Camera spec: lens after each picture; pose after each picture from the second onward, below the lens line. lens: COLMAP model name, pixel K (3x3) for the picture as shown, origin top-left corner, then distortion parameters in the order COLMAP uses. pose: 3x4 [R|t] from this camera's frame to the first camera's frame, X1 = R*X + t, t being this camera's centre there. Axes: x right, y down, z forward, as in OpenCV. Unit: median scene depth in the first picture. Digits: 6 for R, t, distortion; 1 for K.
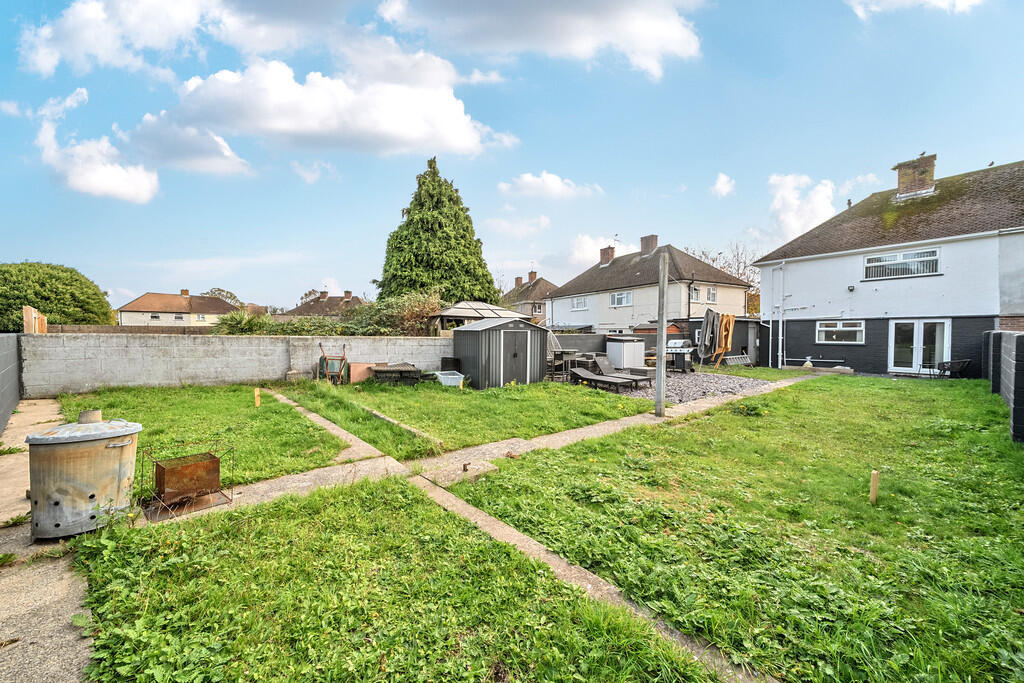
lens RADIAL K [[355.3, 0, 510.1], [0, 355.3, 340.4], [0, 0, 1]] dist [-0.001718, 0.000281]
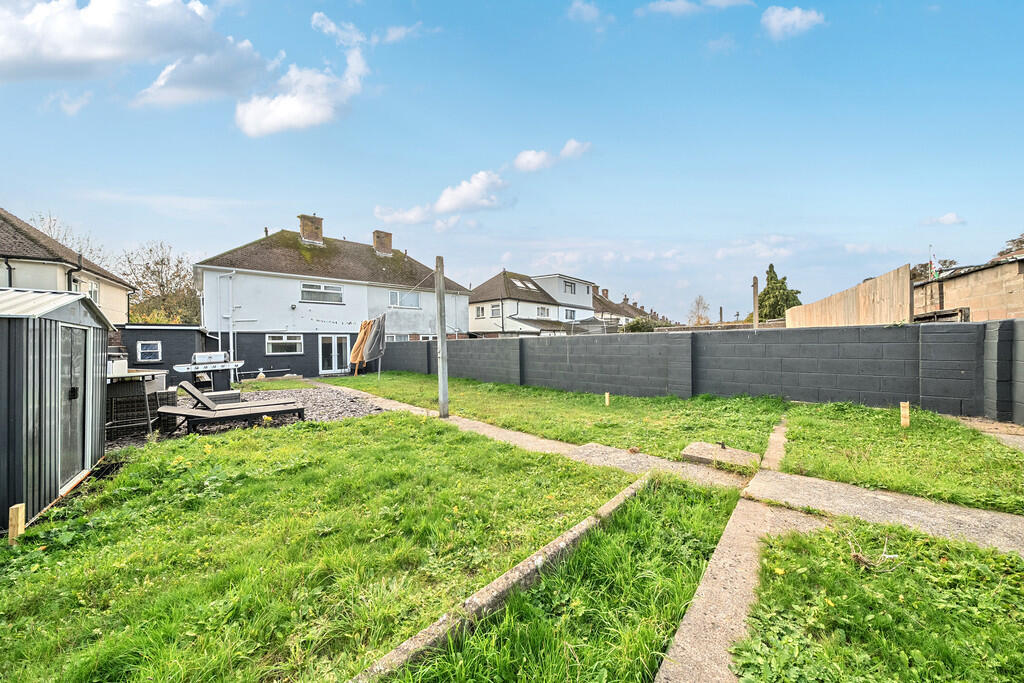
lens RADIAL K [[355.3, 0, 507.2], [0, 355.3, 340.3], [0, 0, 1]] dist [-0.001718, 0.000281]
pose [[-0.090616, 0.012613, 0.995806, -0.265258], [0.039193, 0.999190, -0.009090, 0.002297], [-0.995114, 0.038205, -0.091037, 0.401249]]
